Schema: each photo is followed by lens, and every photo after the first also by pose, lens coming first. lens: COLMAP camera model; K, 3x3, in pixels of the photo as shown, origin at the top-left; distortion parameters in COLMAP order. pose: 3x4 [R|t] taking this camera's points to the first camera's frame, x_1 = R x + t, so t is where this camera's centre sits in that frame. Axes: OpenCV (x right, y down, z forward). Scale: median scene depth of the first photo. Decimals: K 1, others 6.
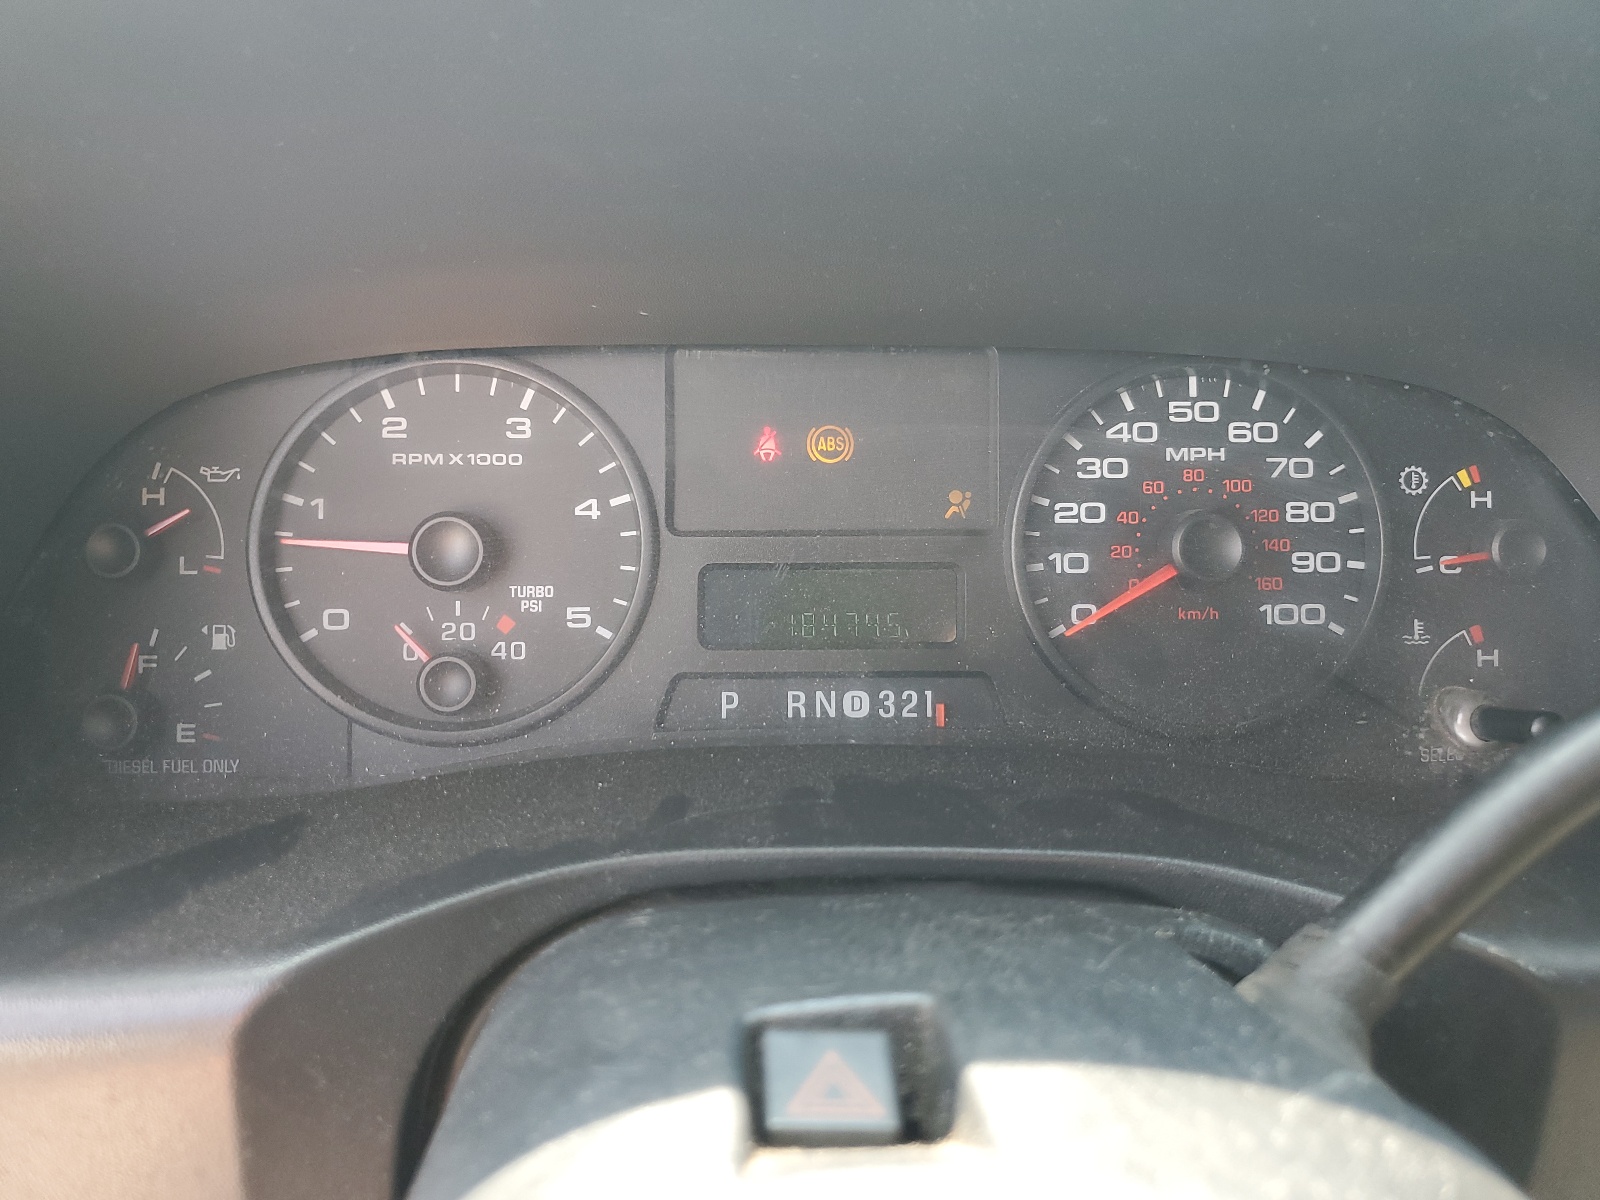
lens RADIAL K [[1207.4, 0, 797.0], [0, 1207.4, 596.7], [0, 0, 1]] dist [-0.004293, -0.002623]
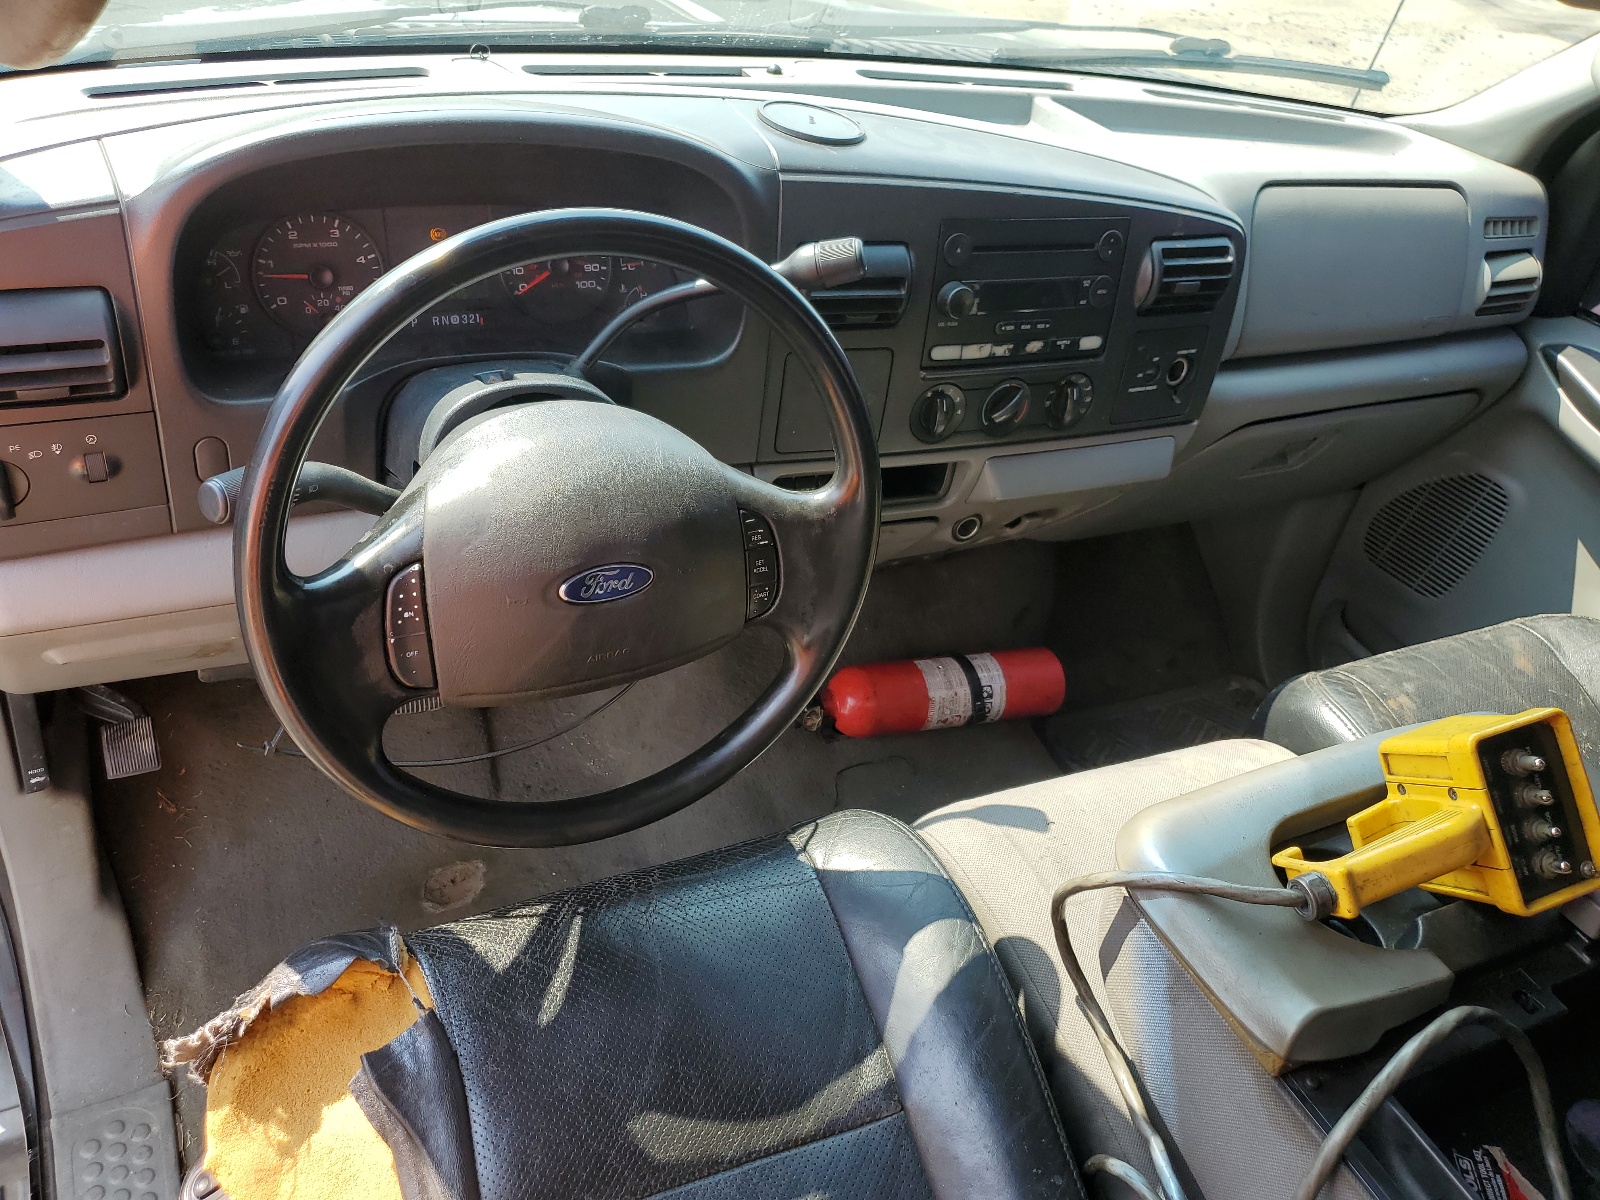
lens RADIAL K [[1207.4, 0, 797.4], [0, 1207.4, 598.1], [0, 0, 1]] dist [-0.004293, -0.002623]
pose [[0.897573, -0.150267, 0.414466, -0.583527], [0.010500, 0.947139, 0.320650, -0.232301], [-0.440740, -0.283455, 0.851705, -2.380215]]
